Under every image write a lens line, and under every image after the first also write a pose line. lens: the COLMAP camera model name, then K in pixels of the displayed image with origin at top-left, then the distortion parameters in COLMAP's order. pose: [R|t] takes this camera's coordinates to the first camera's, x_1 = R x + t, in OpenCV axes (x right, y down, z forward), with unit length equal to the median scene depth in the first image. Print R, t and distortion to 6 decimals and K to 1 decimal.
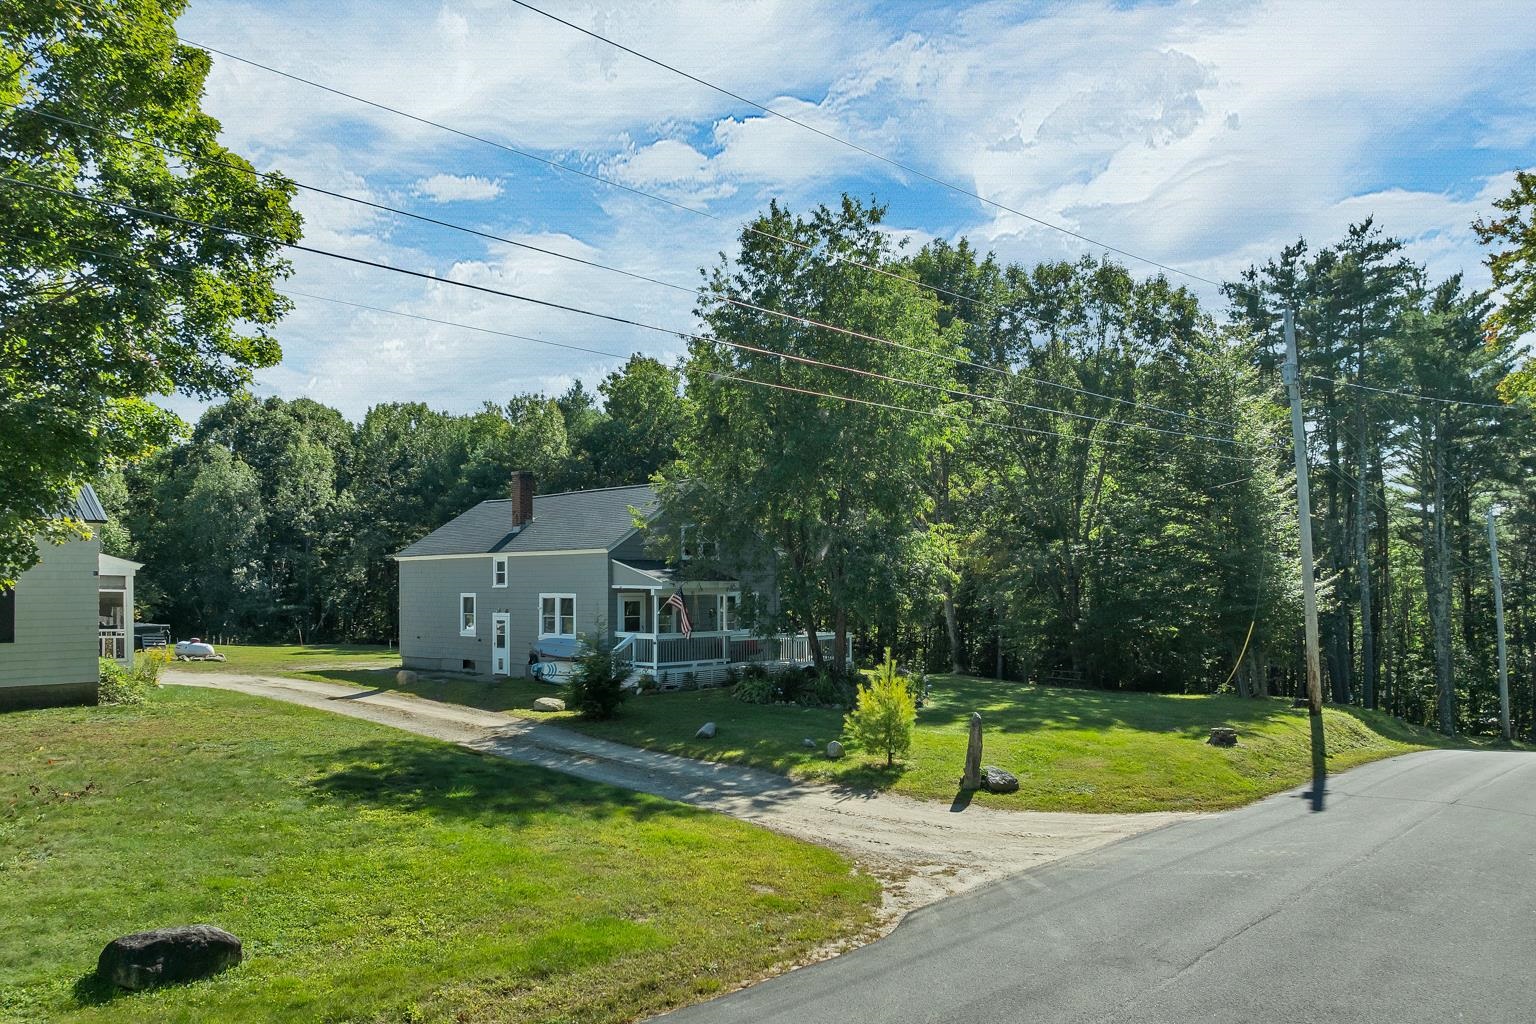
lens RADIAL K [[1110.5, 0, 766.2], [0, 1110.5, 499.6], [0, 0, 1]] dist [-0.039158, 0.014512]
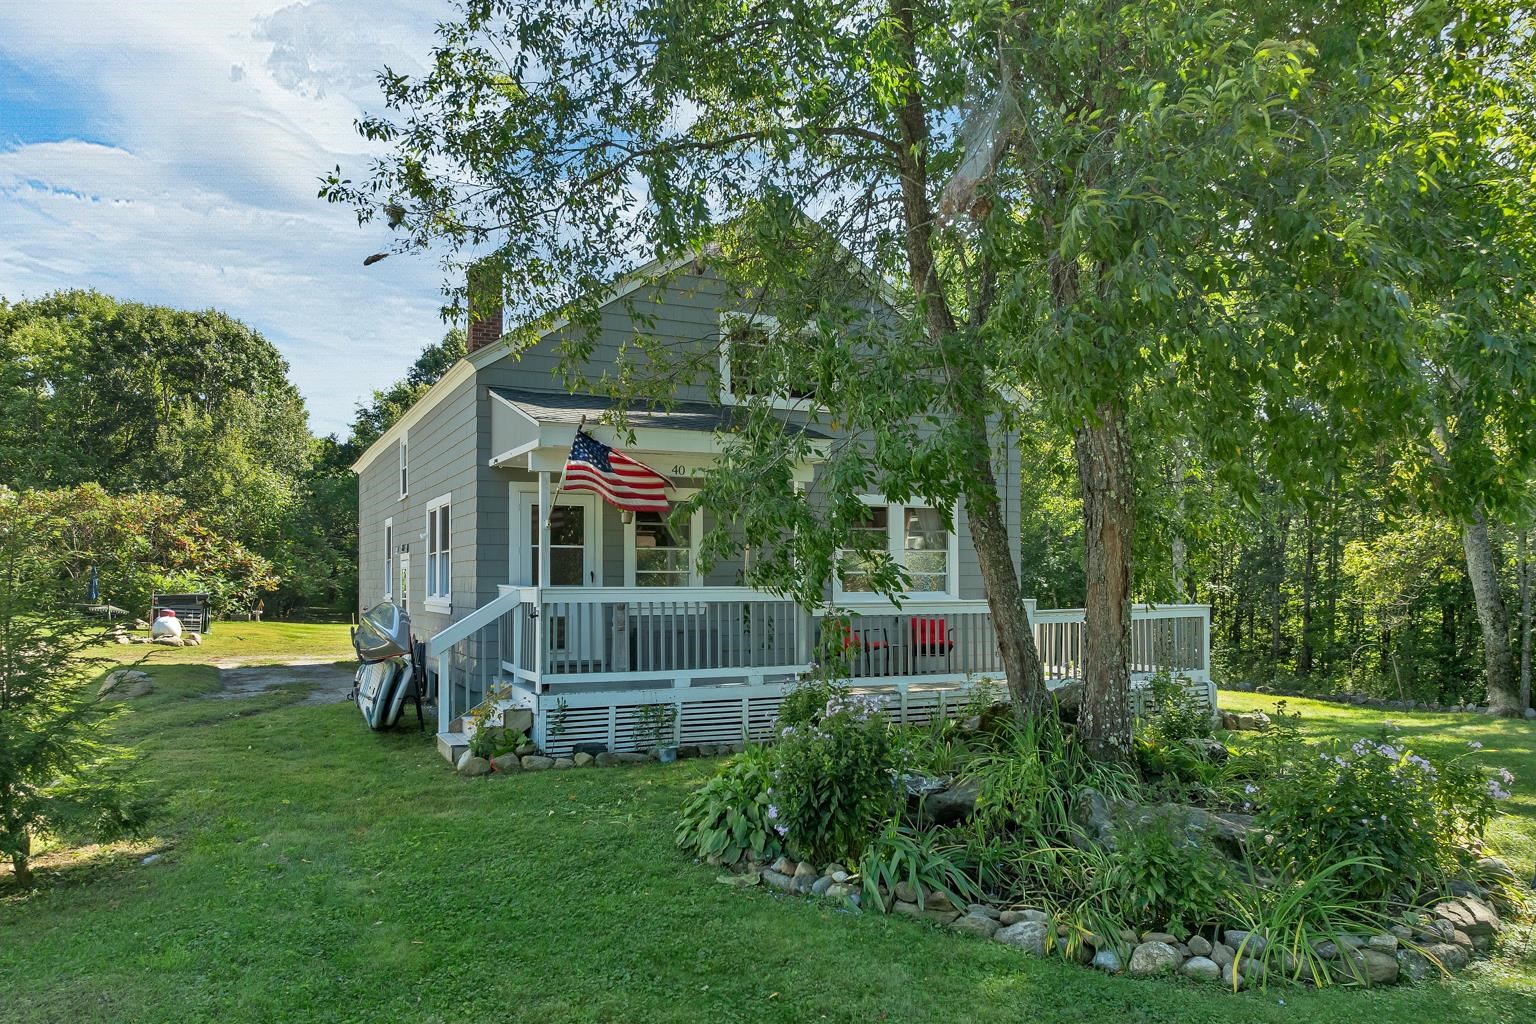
lens RADIAL K [[1110.5, 0, 773.8], [0, 1110.5, 517.0], [0, 0, 1]] dist [-0.039158, 0.014512]
pose [[0.938252, -0.014070, -0.345666, 0.080218], [0.022361, 0.999550, 0.020011, 0.092446], [0.345229, -0.026504, 0.938144, 0.693505]]
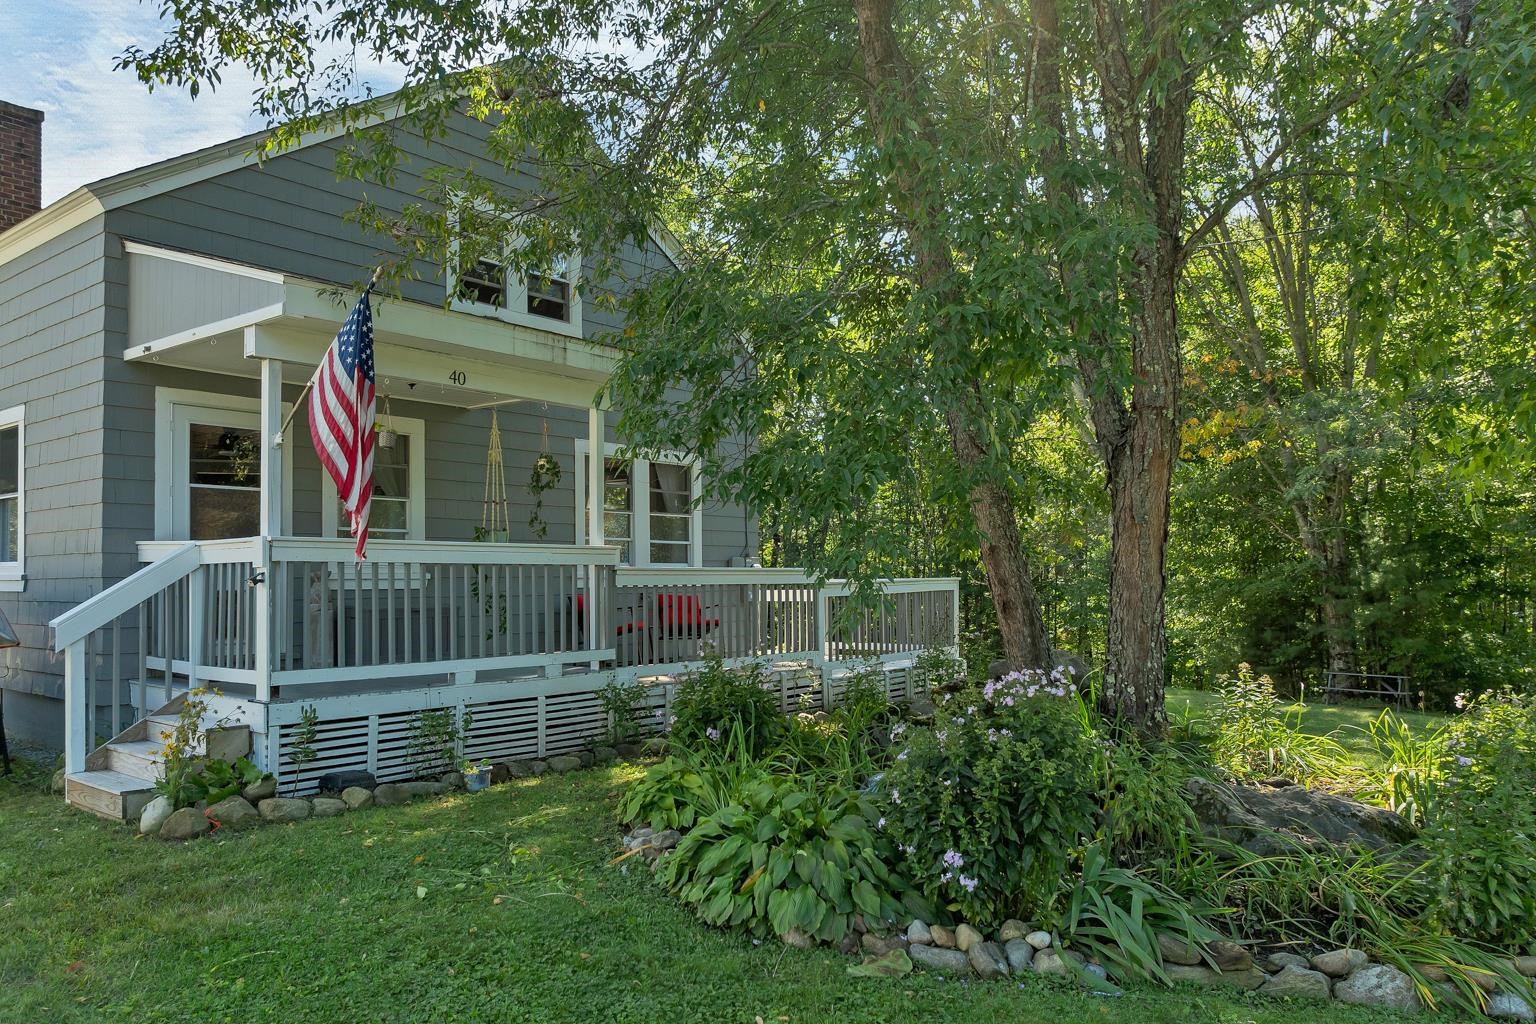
lens RADIAL K [[1110.5, 0, 771.3], [0, 1110.5, 552.3], [0, 0, 1]] dist [-0.039158, 0.014512]
pose [[0.995027, 0.004644, 0.099500, -0.022367], [-0.010180, 0.998423, 0.055208, 0.108288], [-0.099087, -0.055946, 0.993505, 0.757254]]
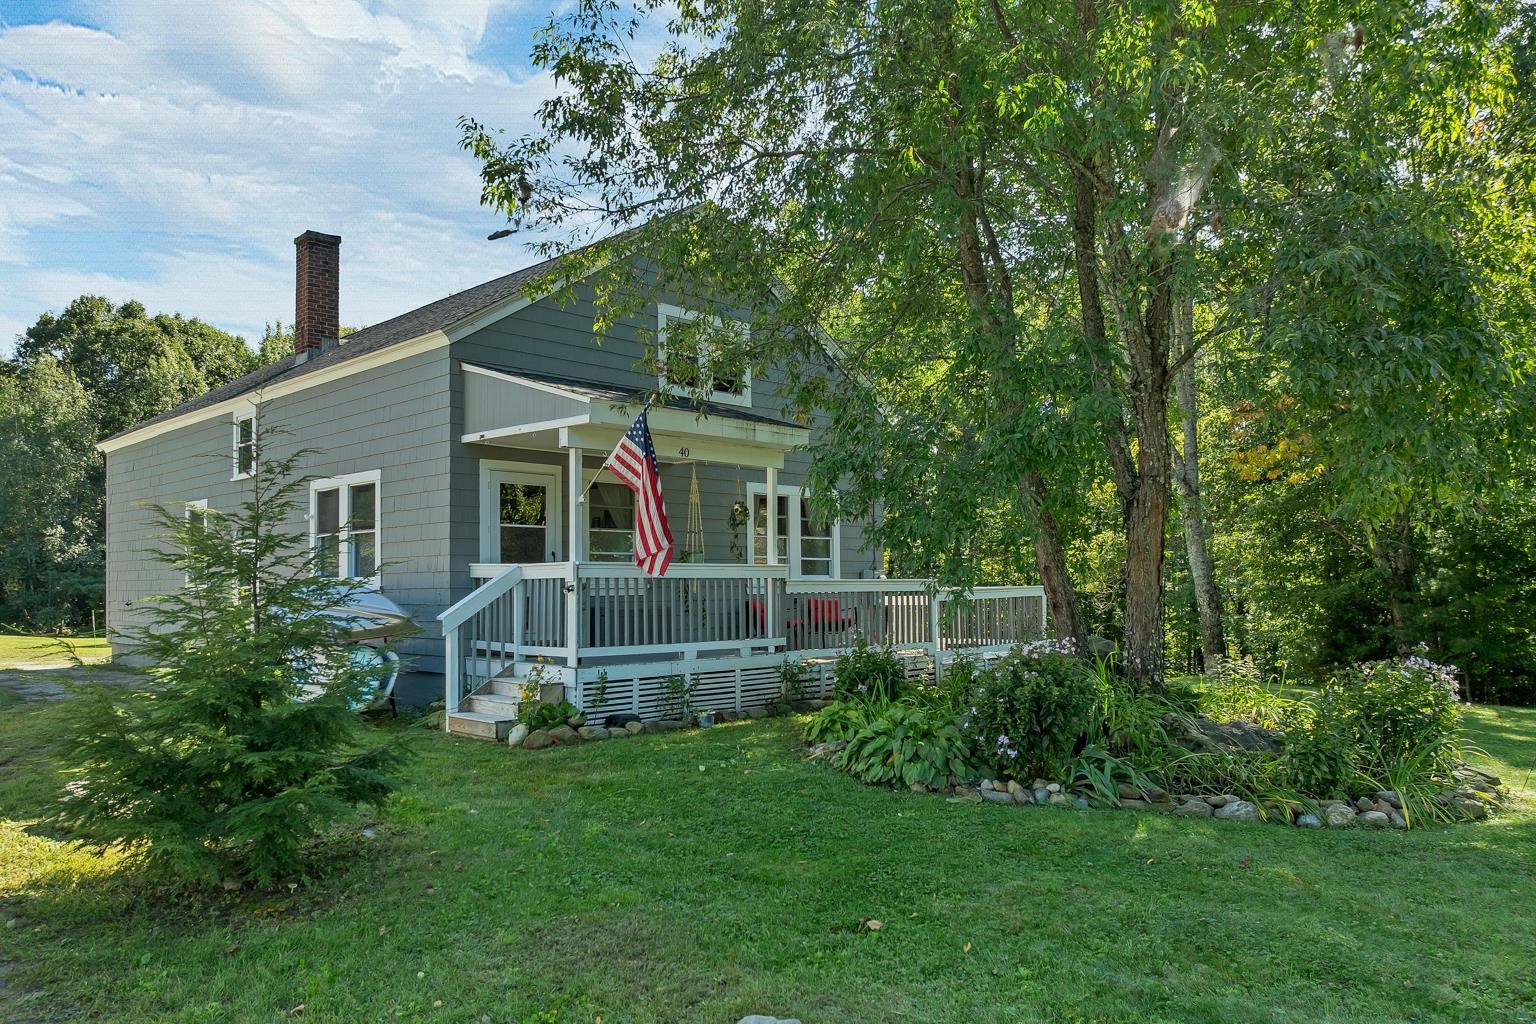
lens RADIAL K [[1110.5, 0, 769.5], [0, 1110.5, 558.7], [0, 0, 1]] dist [-0.039158, 0.014512]
pose [[0.999986, -0.000035, -0.005211, -0.037197], [0.000323, 0.998469, 0.055320, 0.098787], [0.005201, -0.055321, 0.998455, 0.647292]]
